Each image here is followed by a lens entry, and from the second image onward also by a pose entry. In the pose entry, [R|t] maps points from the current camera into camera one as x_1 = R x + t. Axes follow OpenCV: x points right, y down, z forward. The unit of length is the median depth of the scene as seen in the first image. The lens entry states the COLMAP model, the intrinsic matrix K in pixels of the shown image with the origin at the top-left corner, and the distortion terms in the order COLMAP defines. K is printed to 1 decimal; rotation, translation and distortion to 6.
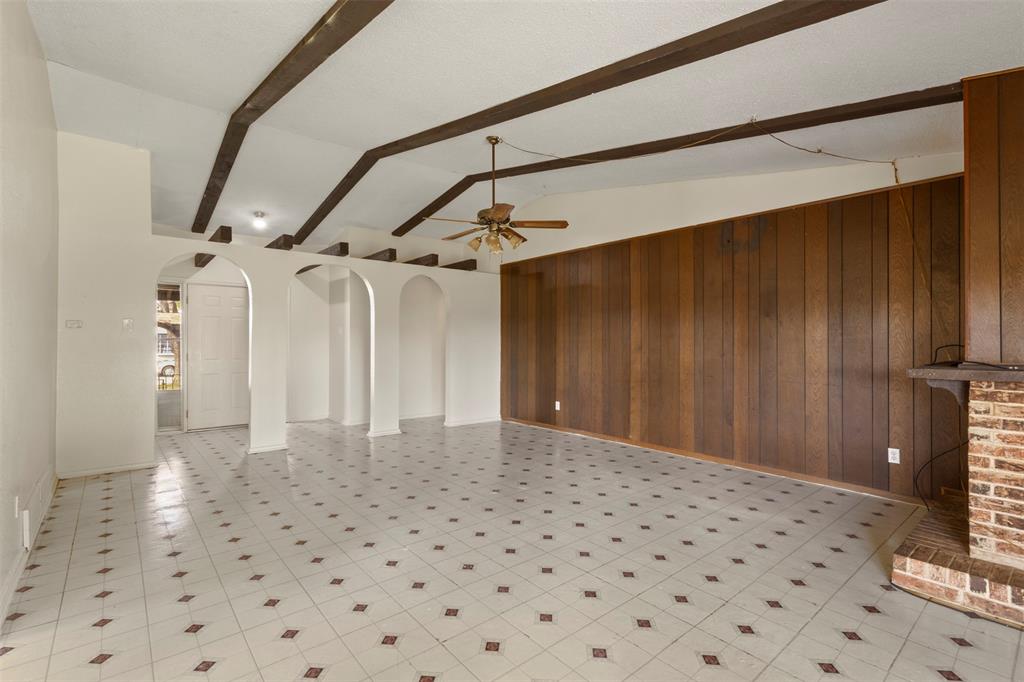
lens RADIAL K [[471.9, 0, 506.5], [0, 471.9, 341.4], [0, 0, 1]] dist [0.011047, 0.000216]
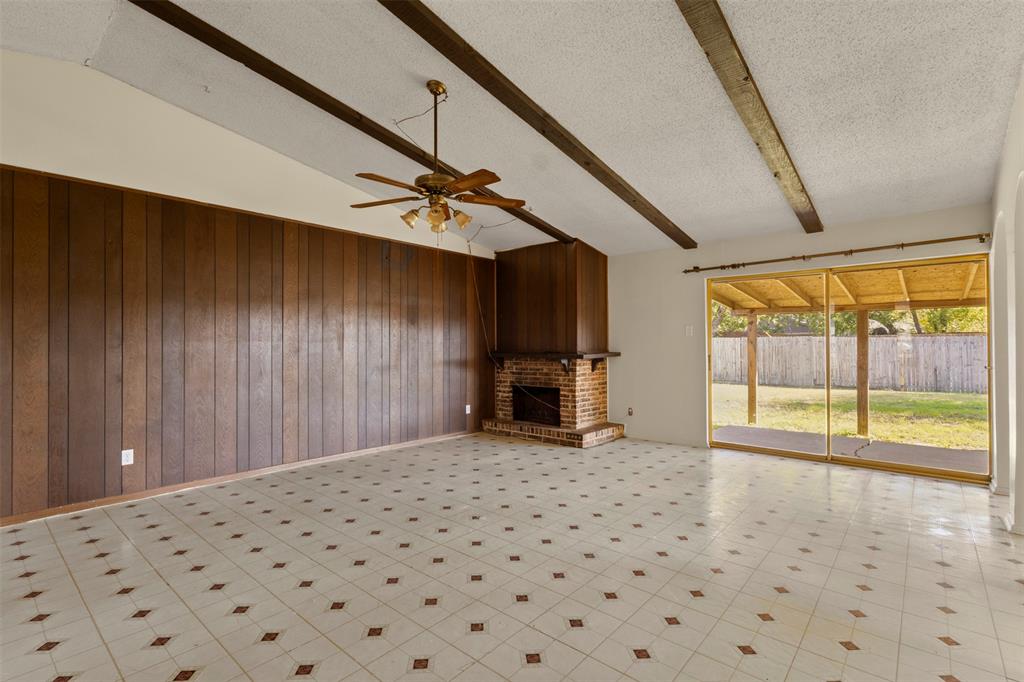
lens RADIAL K [[471.9, 0, 506.5], [0, 471.9, 341.4], [0, 0, 1]] dist [0.011047, 0.000216]
pose [[-0.156816, 0.004535, 0.987617, -0.893247], [-0.000797, 0.999989, -0.004718, -0.000969], [-0.987628, -0.001527, -0.156811, 1.093076]]
